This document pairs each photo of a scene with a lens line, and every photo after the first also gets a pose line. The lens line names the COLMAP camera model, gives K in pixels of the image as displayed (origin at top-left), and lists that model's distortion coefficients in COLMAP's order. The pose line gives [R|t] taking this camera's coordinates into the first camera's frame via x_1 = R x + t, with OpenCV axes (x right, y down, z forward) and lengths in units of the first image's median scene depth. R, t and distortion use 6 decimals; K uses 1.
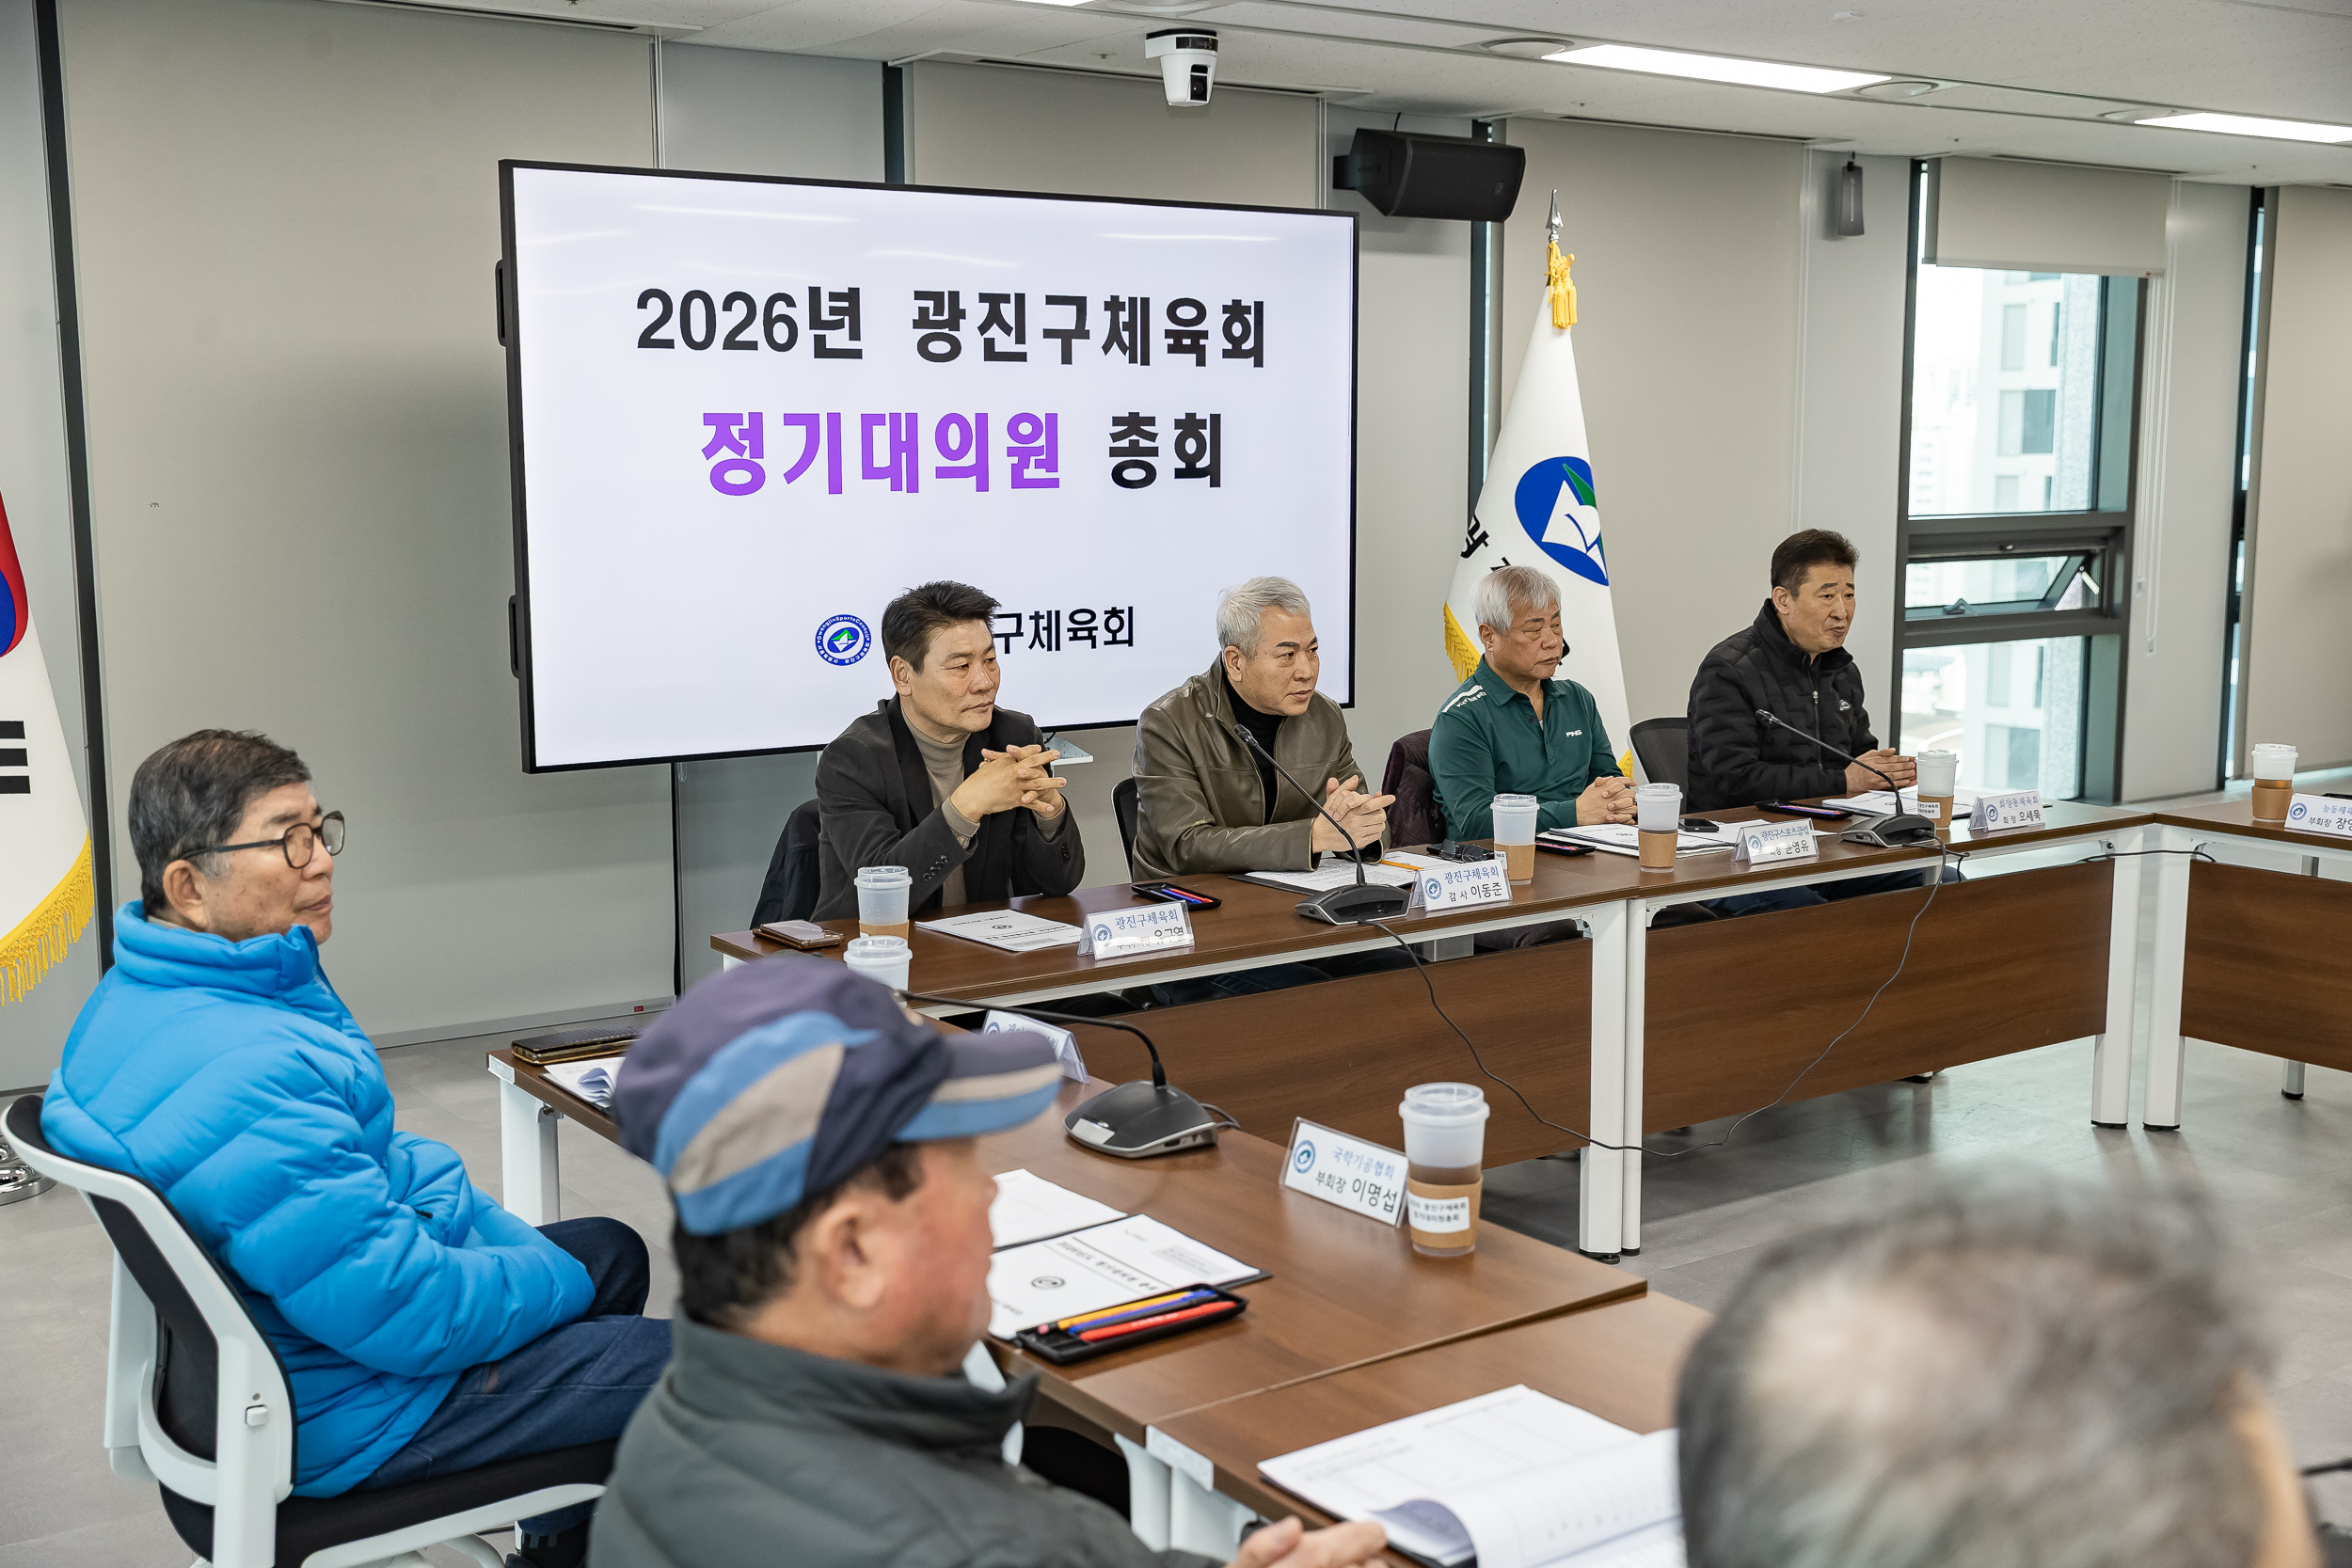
lens RADIAL K [[2529.2, 0, 1179.8], [0, 2529.2, 784.7], [0, 0, 1]] dist [0.017283, 0.000000]
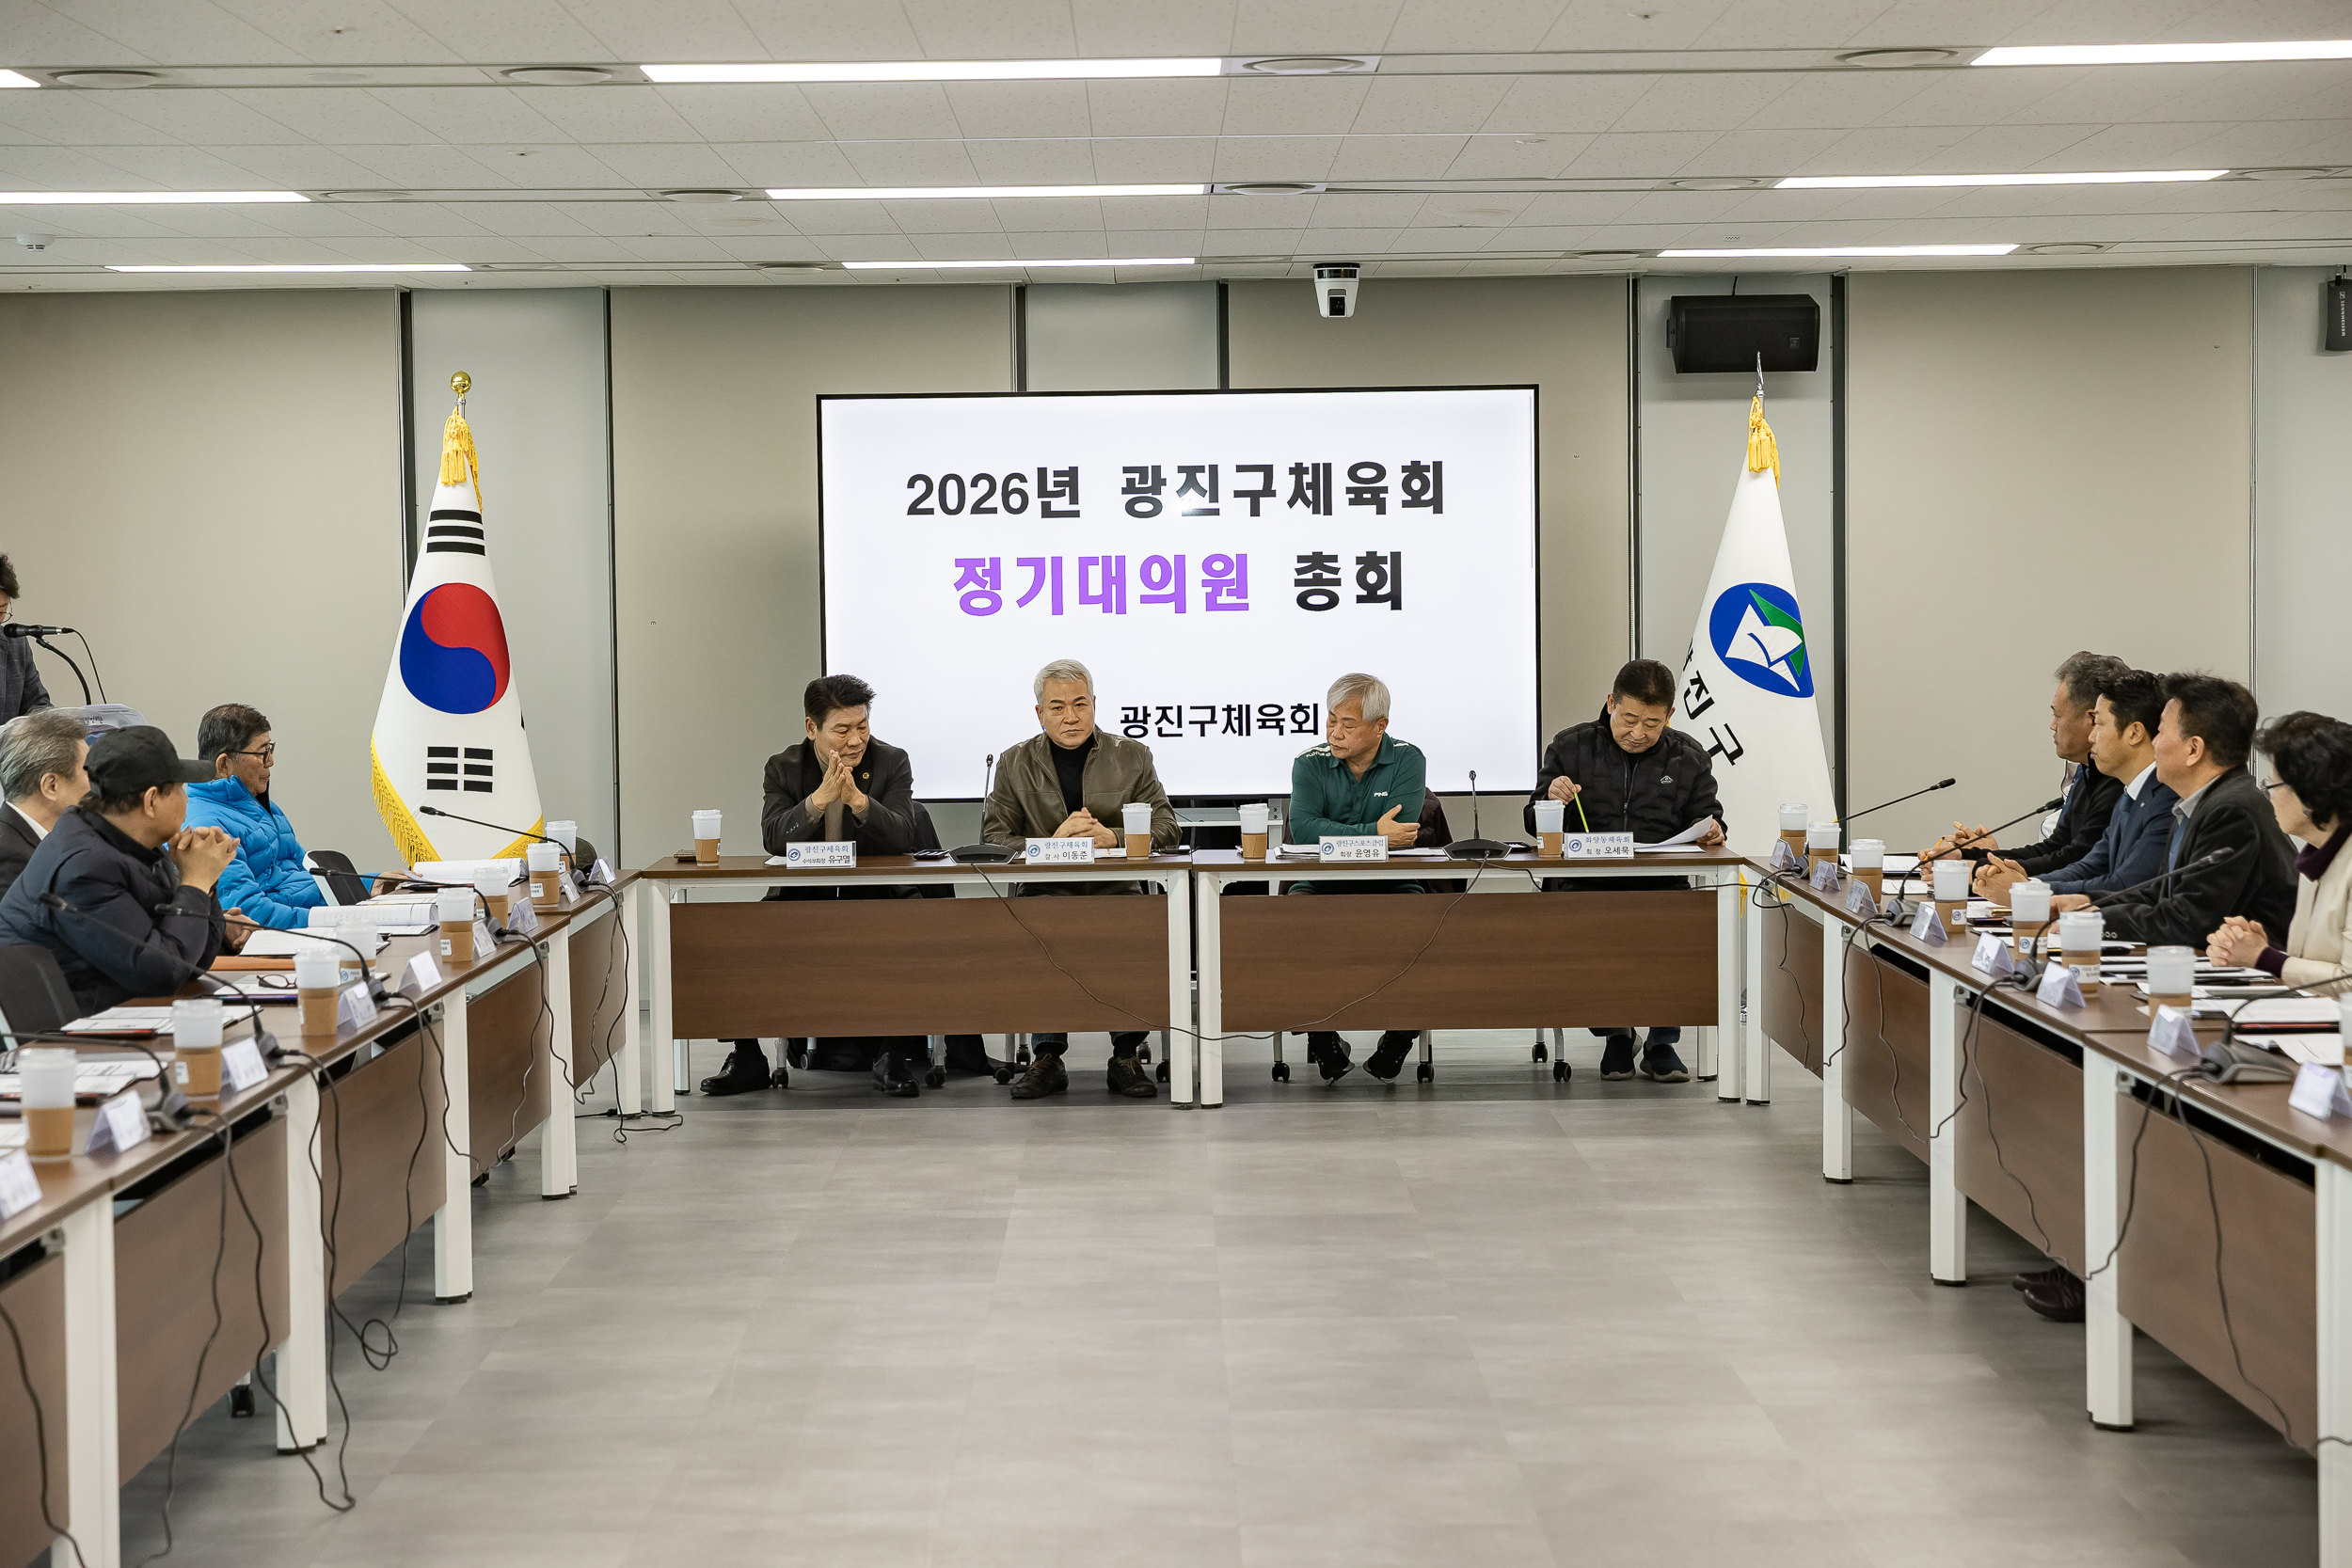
lens RADIAL K [[4434.4, 0, 1170.0], [0, 4434.4, 800.2], [0, 0, 1]] dist [0.081083, 0.000000]
pose [[0.824470, 0.023452, -0.565419, 1.233026], [-0.066007, 0.996306, -0.054924, 0.109782], [0.562043, 0.082605, 0.822973, -0.908468]]
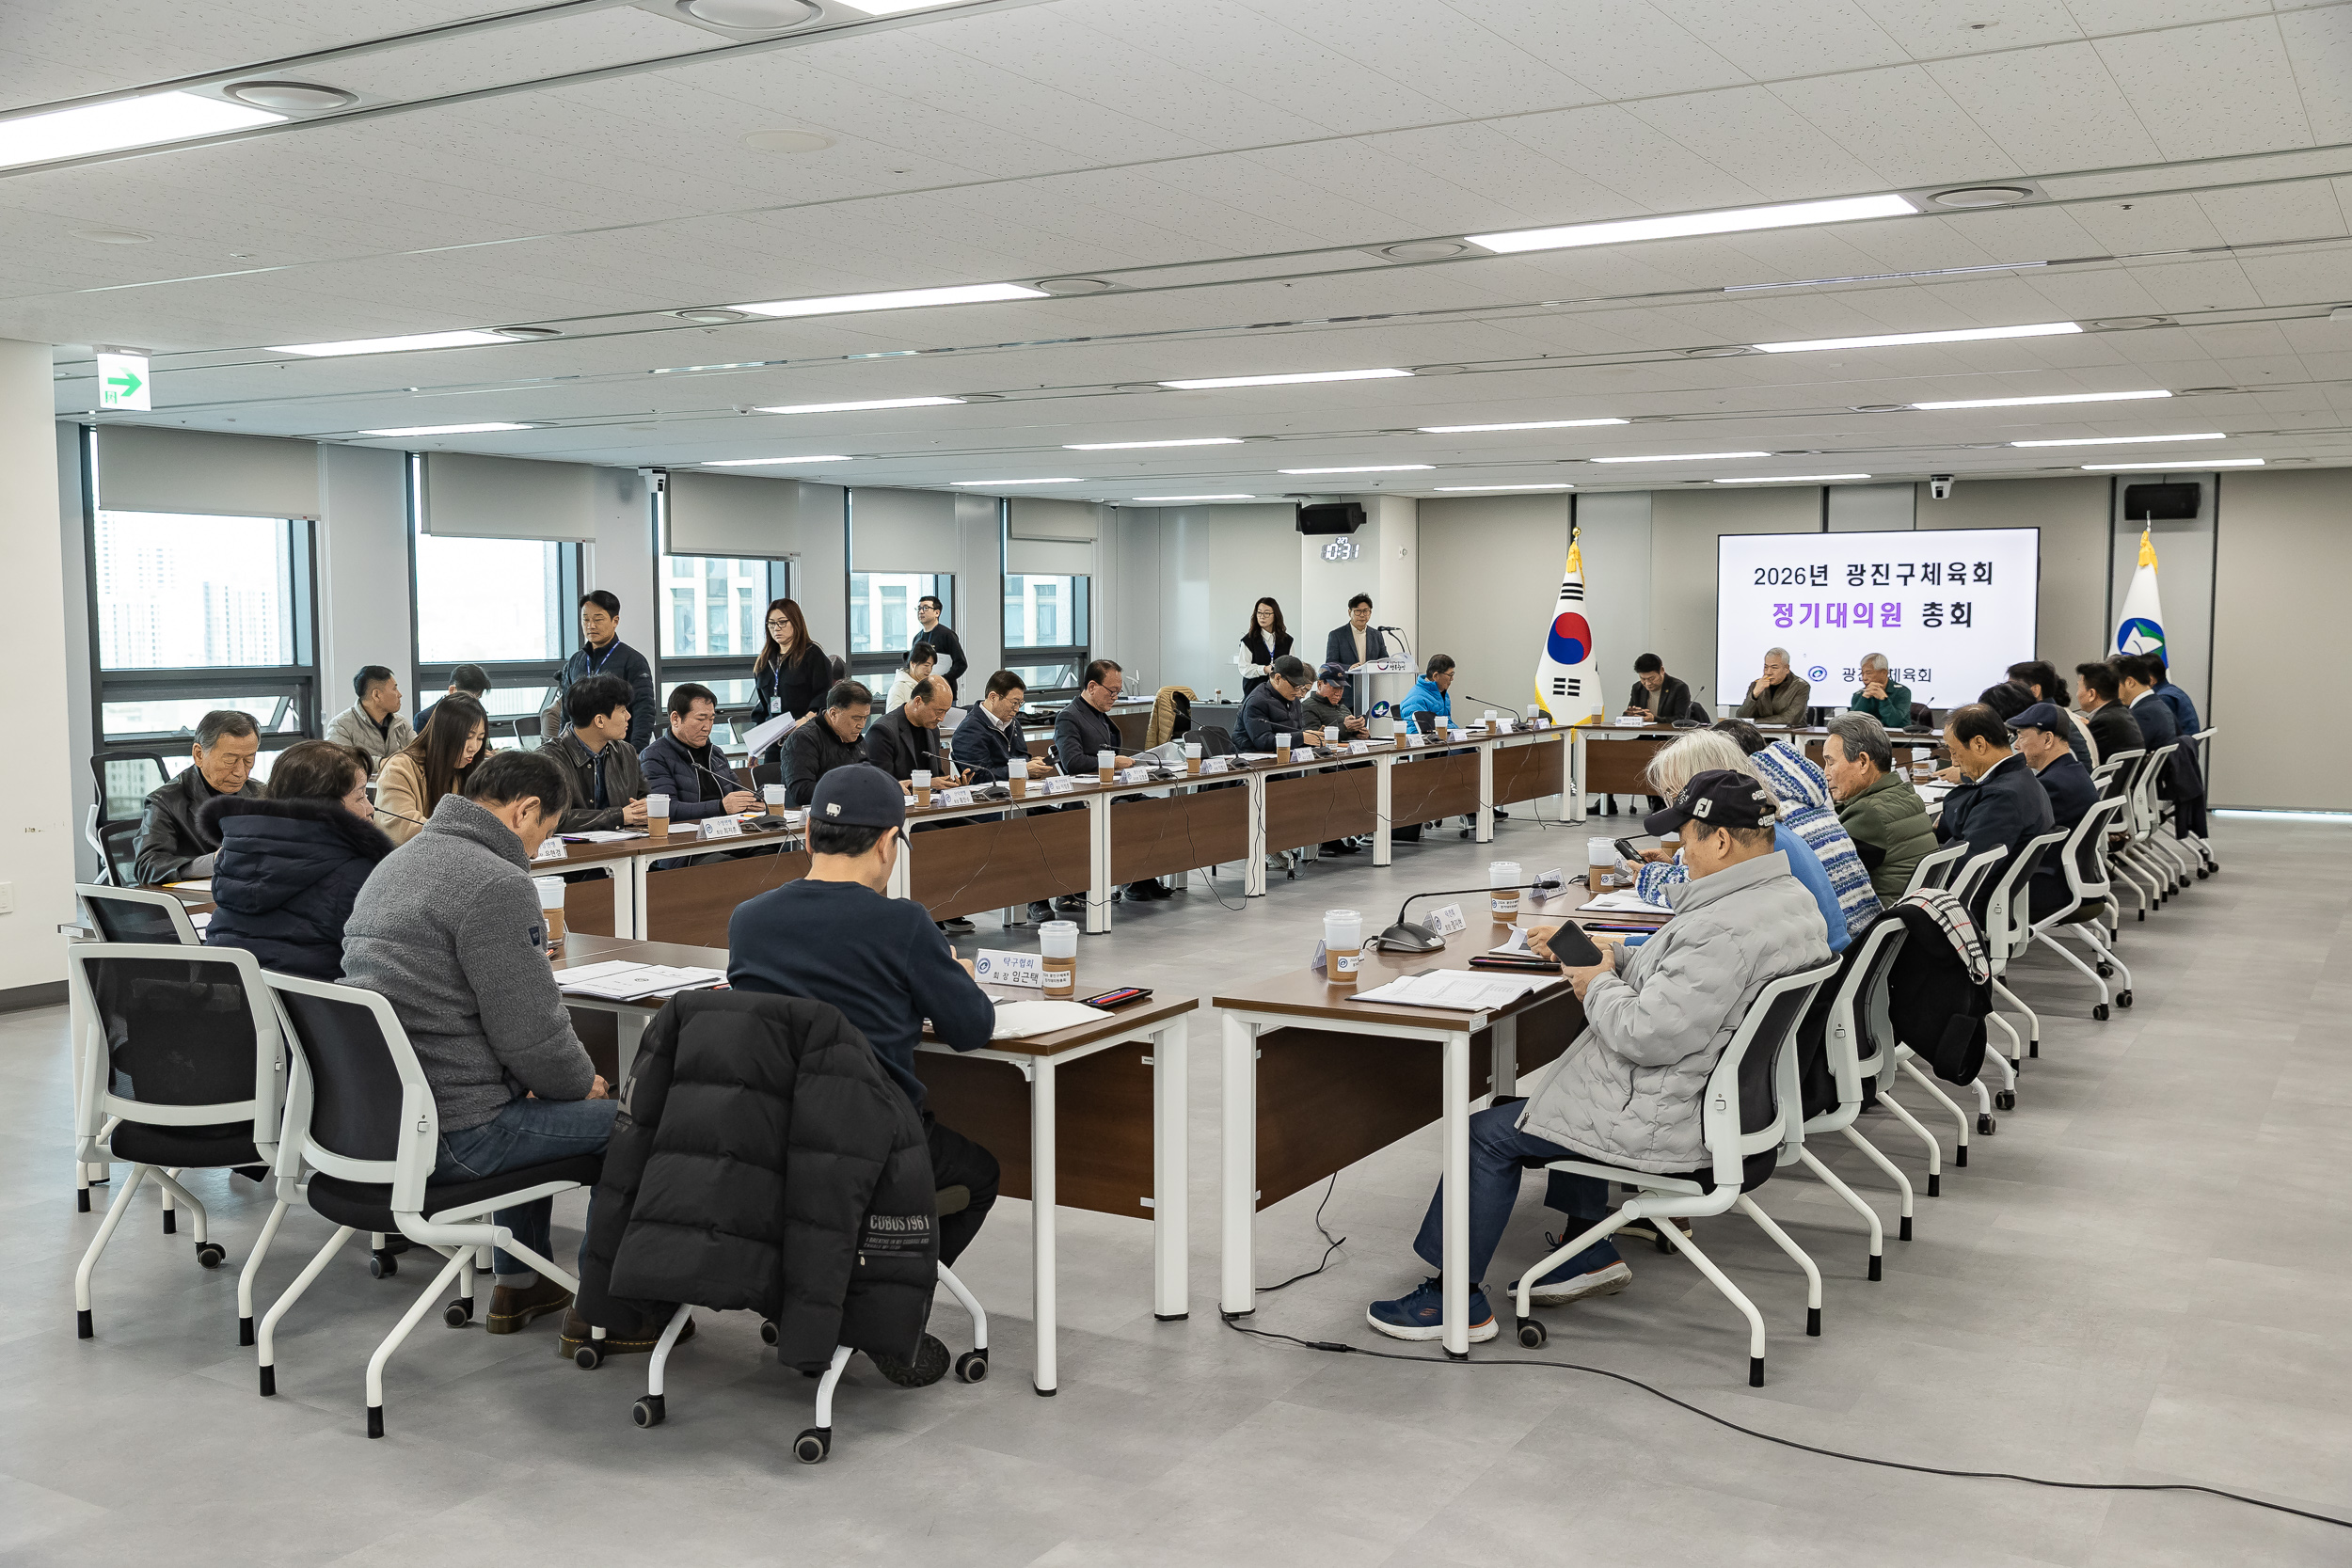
lens RADIAL K [[2180.9, 0, 1210.2], [0, 2180.9, 769.3], [0, 0, 1]] dist [0.042097, 0.000000]
pose [[0.432211, 0.067405, -0.899250, 1.969777], [-0.119244, 0.992718, 0.017098, 0.104020], [0.893854, 0.099840, 0.437101, -0.856475]]
